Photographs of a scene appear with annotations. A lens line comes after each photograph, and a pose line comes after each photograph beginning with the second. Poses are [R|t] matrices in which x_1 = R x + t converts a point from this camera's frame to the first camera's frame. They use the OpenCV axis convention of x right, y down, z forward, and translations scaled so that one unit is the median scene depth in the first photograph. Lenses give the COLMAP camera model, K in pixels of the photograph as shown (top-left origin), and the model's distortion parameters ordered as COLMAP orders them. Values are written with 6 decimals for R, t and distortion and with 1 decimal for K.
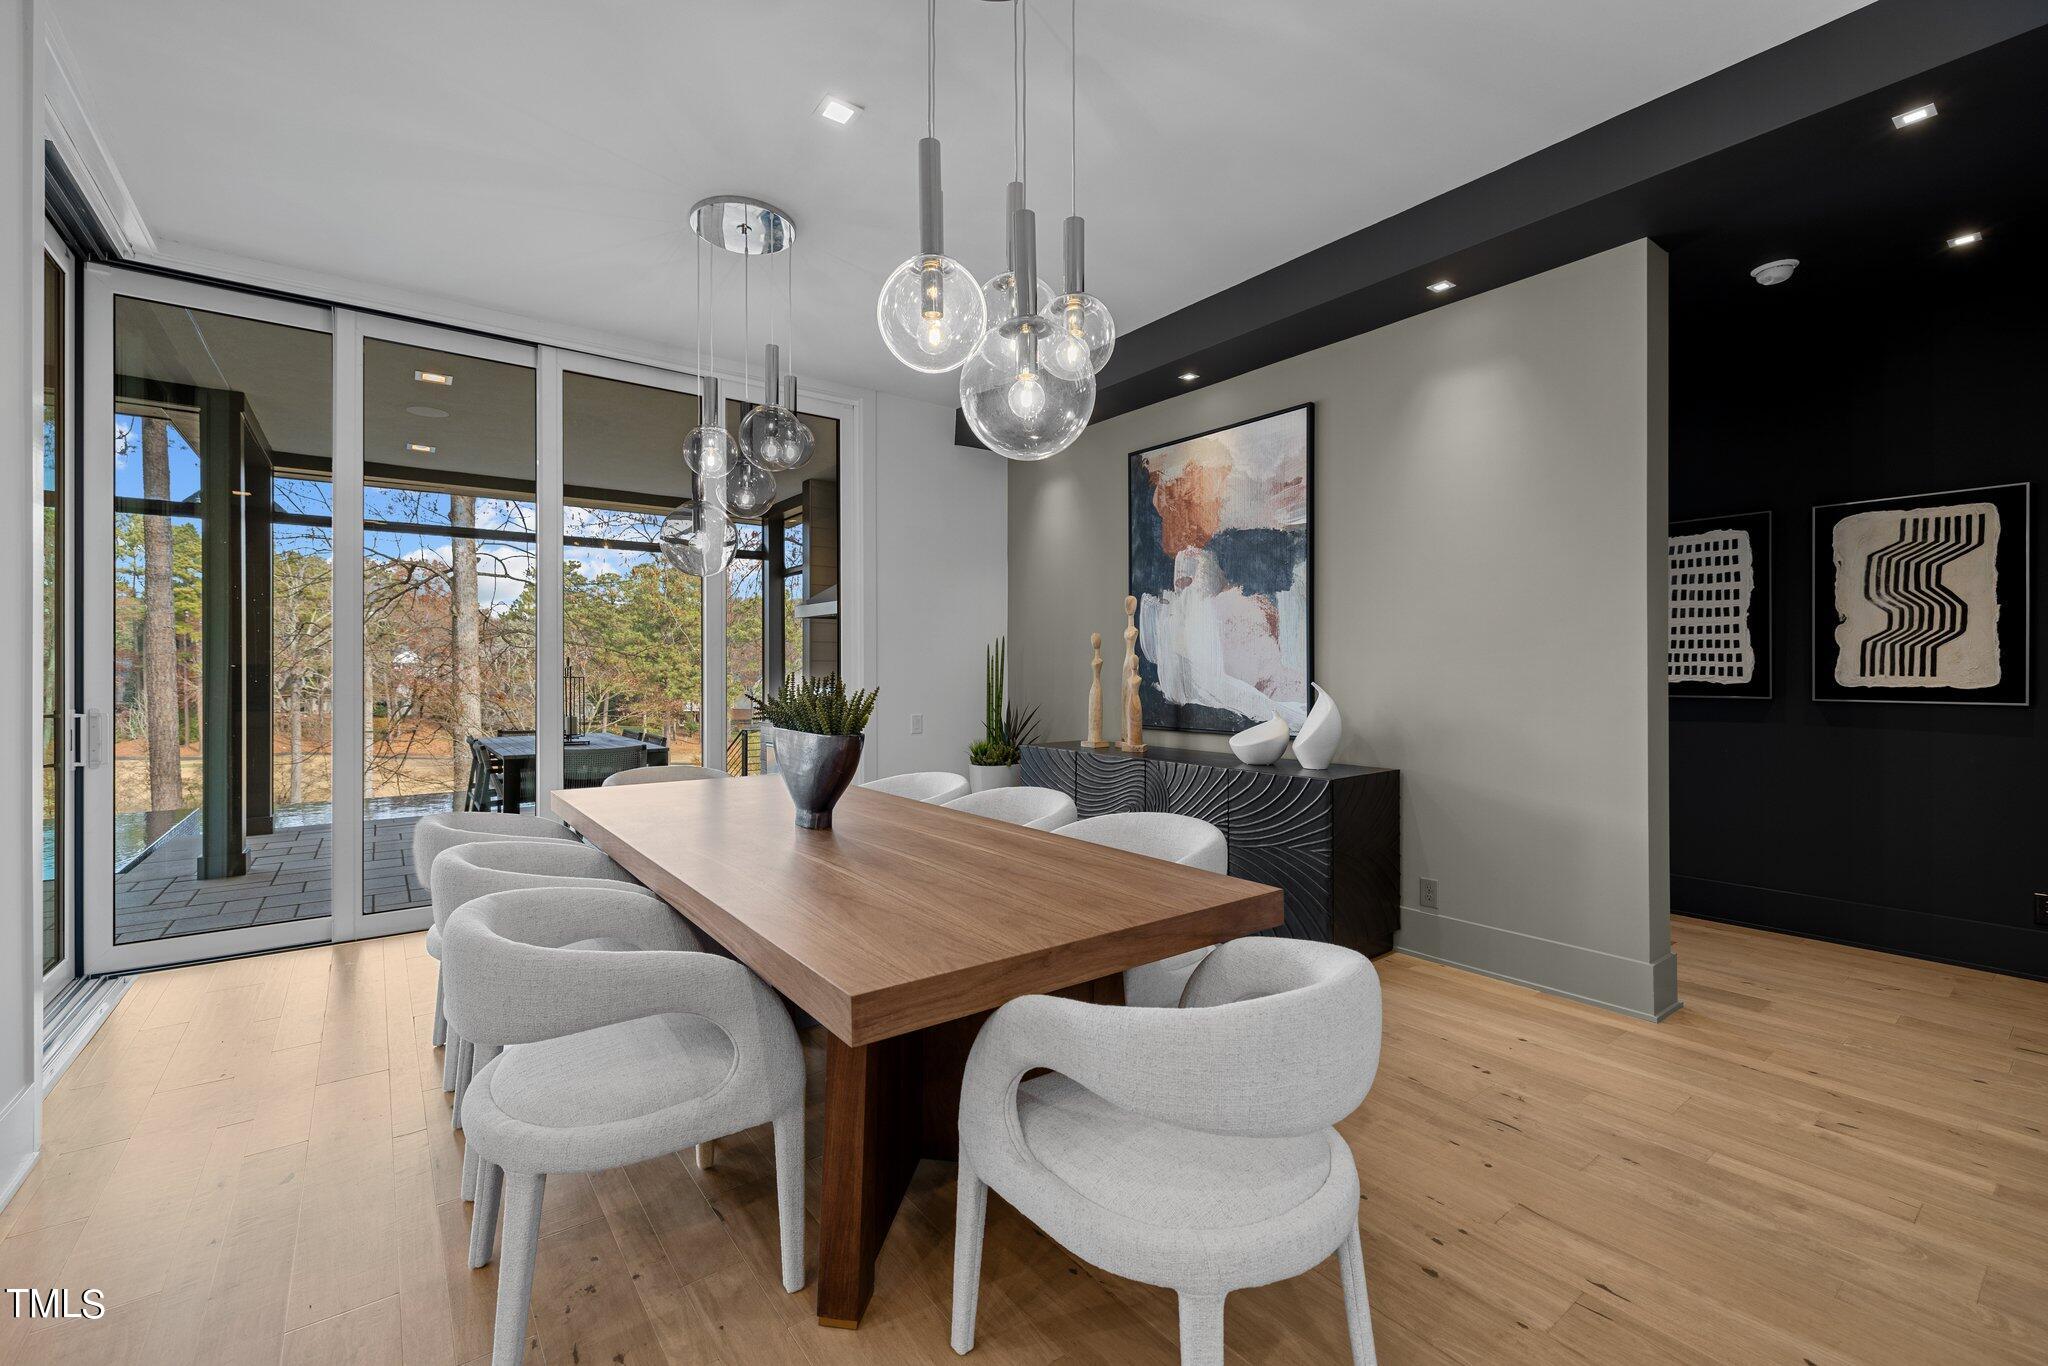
lens RADIAL K [[875.2, 0, 1021.1], [0, 875.2, 679.3], [0, 0, 1]] dist [0.001622, -0.001127]
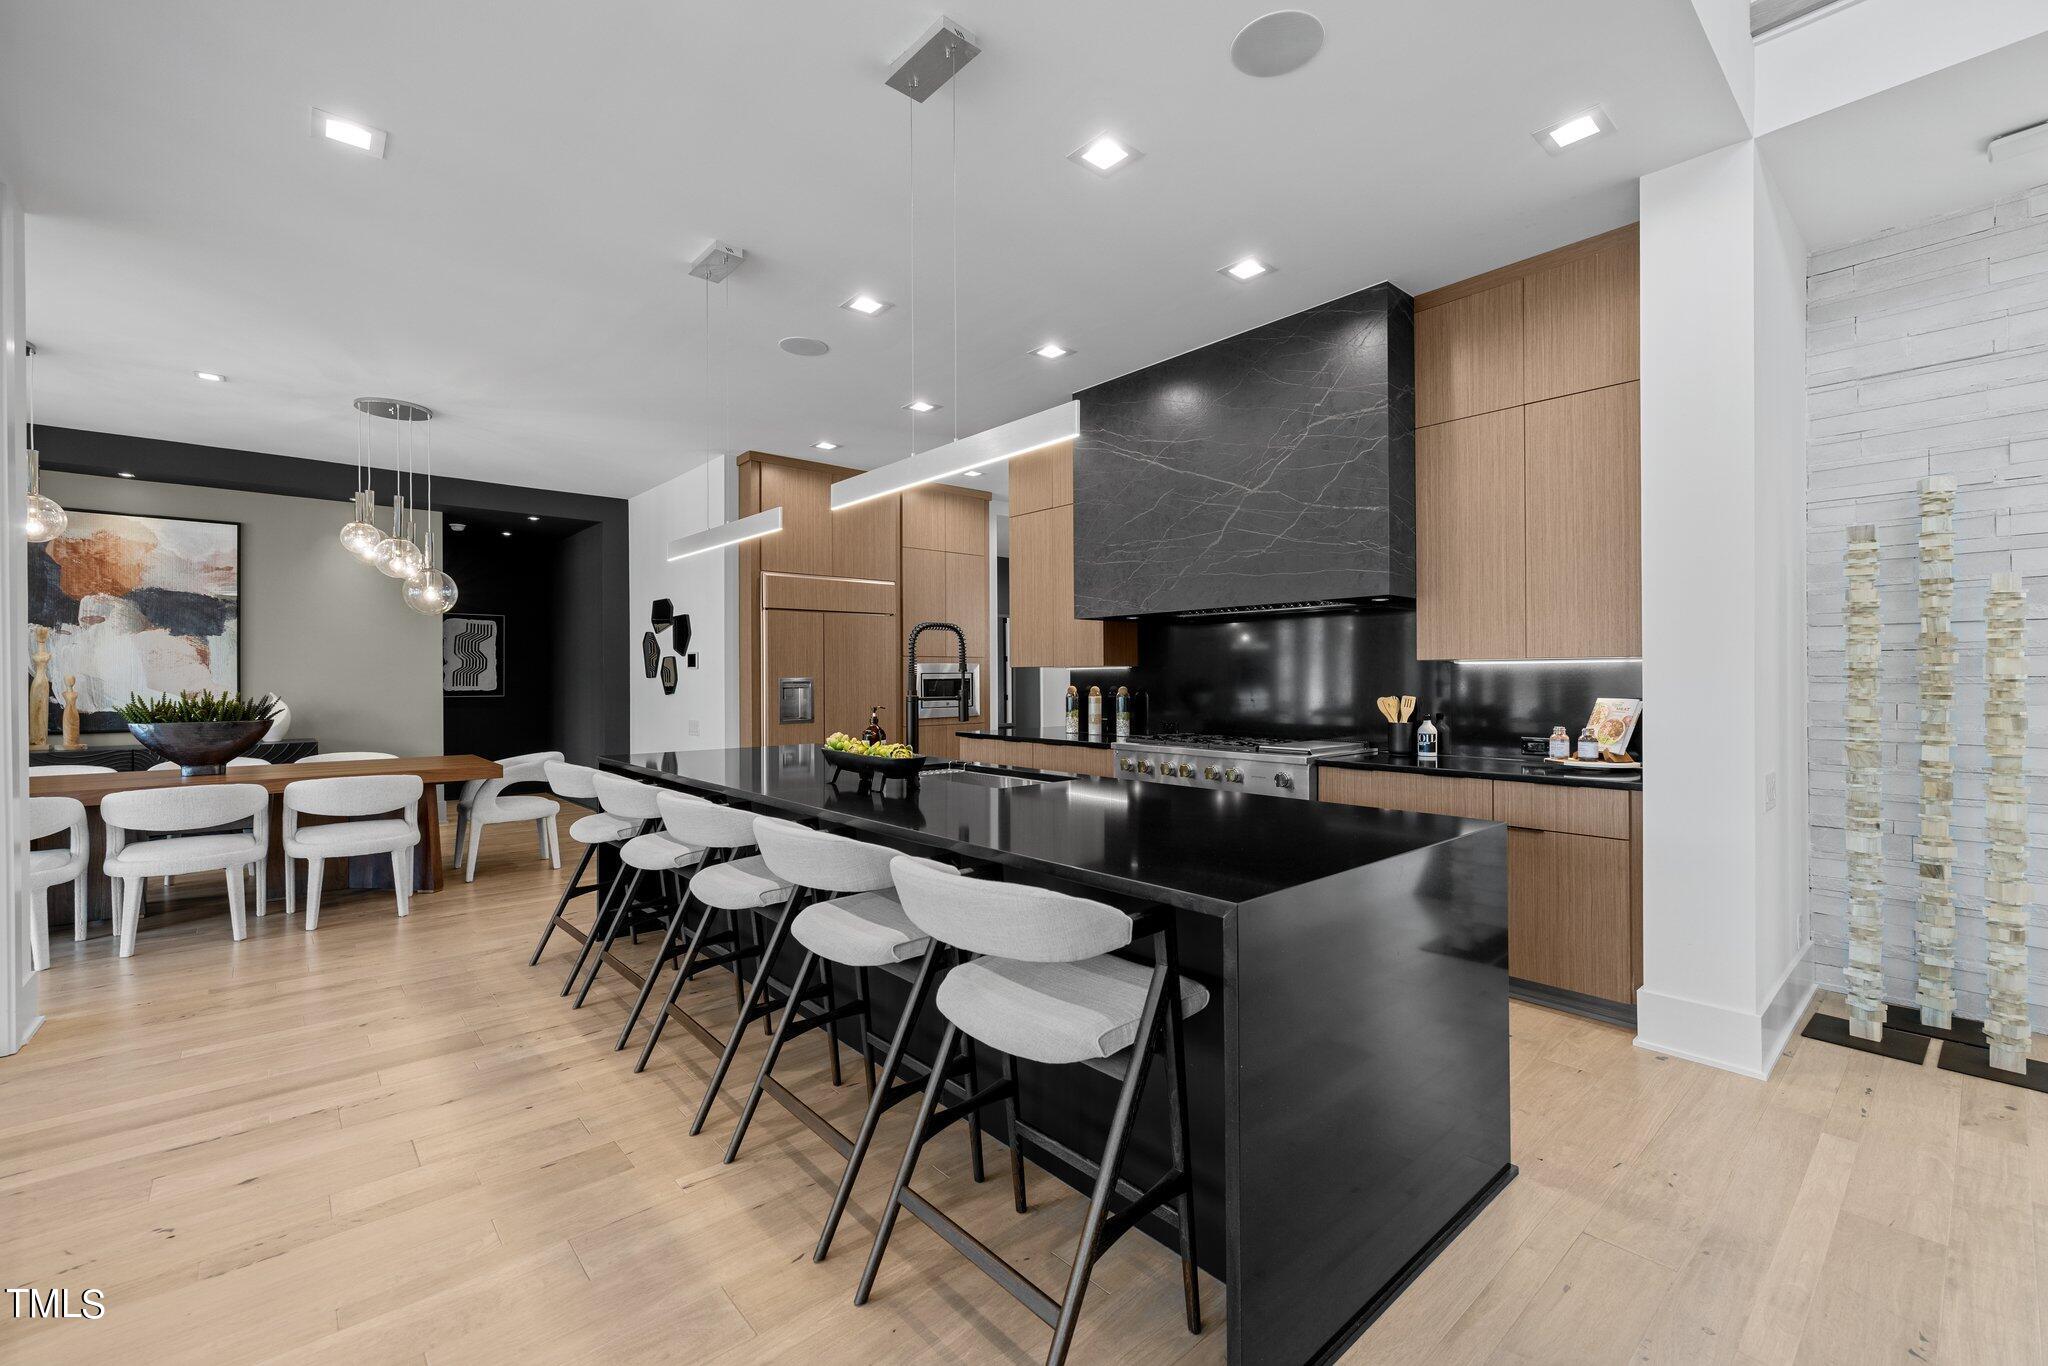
lens RADIAL K [[875.2, 0, 1026.1], [0, 875.2, 676.8], [0, 0, 1]] dist [0.001622, -0.001127]
pose [[-0.091500, 0.000721, 0.995805, -1.377650], [0.010373, 0.999946, 0.000229, -0.012205], [-0.995751, 0.010350, -0.091503, -0.300026]]
